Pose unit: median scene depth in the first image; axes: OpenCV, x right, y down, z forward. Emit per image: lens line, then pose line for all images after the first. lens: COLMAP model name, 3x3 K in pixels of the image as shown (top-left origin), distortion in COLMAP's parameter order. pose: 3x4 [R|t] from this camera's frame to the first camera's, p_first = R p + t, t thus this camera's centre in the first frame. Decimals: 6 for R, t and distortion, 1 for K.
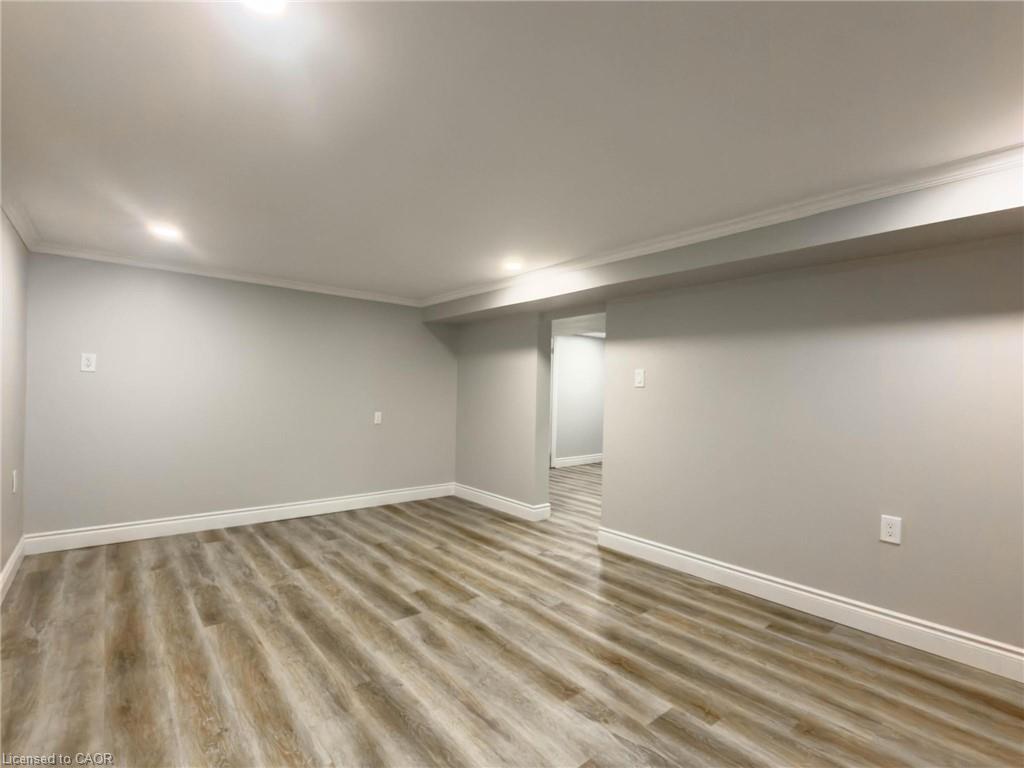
lens RADIAL K [[510.0, 0, 530.0], [0, 510.0, 387.9], [0, 0, 1]] dist [-0.004193, 0.000175]
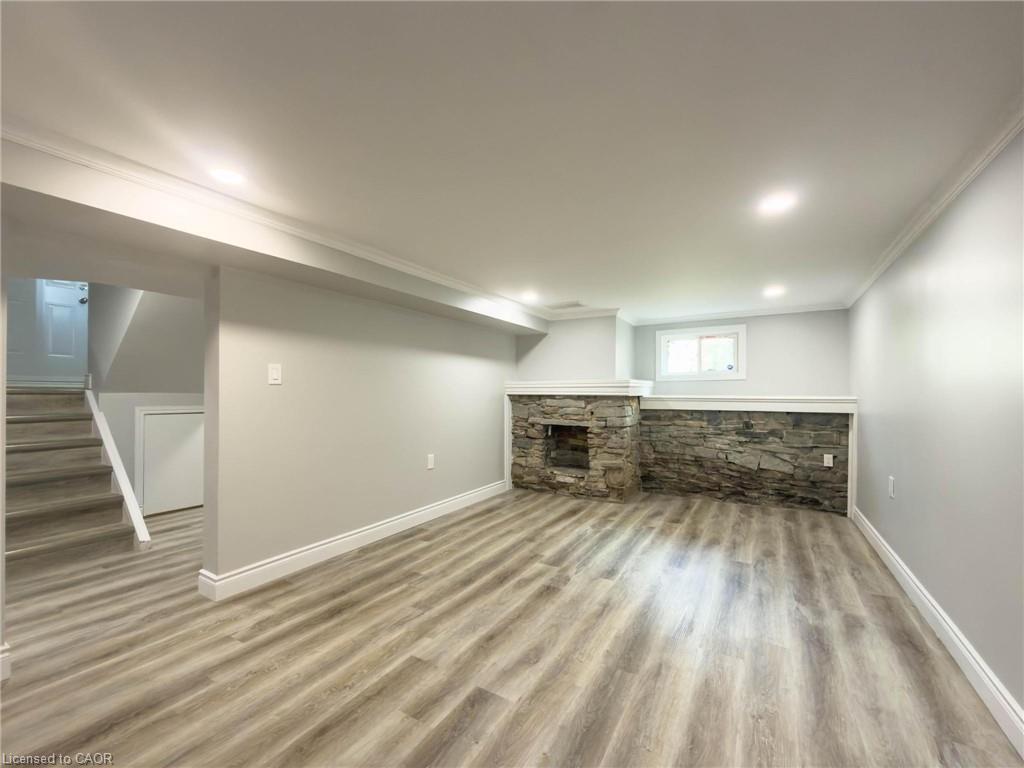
lens RADIAL K [[433.8, 0, 512.4], [0, 433.8, 392.1], [0, 0, 1]] dist [-0.003422, -0.000260]
pose [[-0.336585, -0.023472, 0.941361, -0.849796], [-0.016266, 0.999685, 0.019110, -0.012731], [-0.941513, -0.008880, -0.336860, 1.200528]]
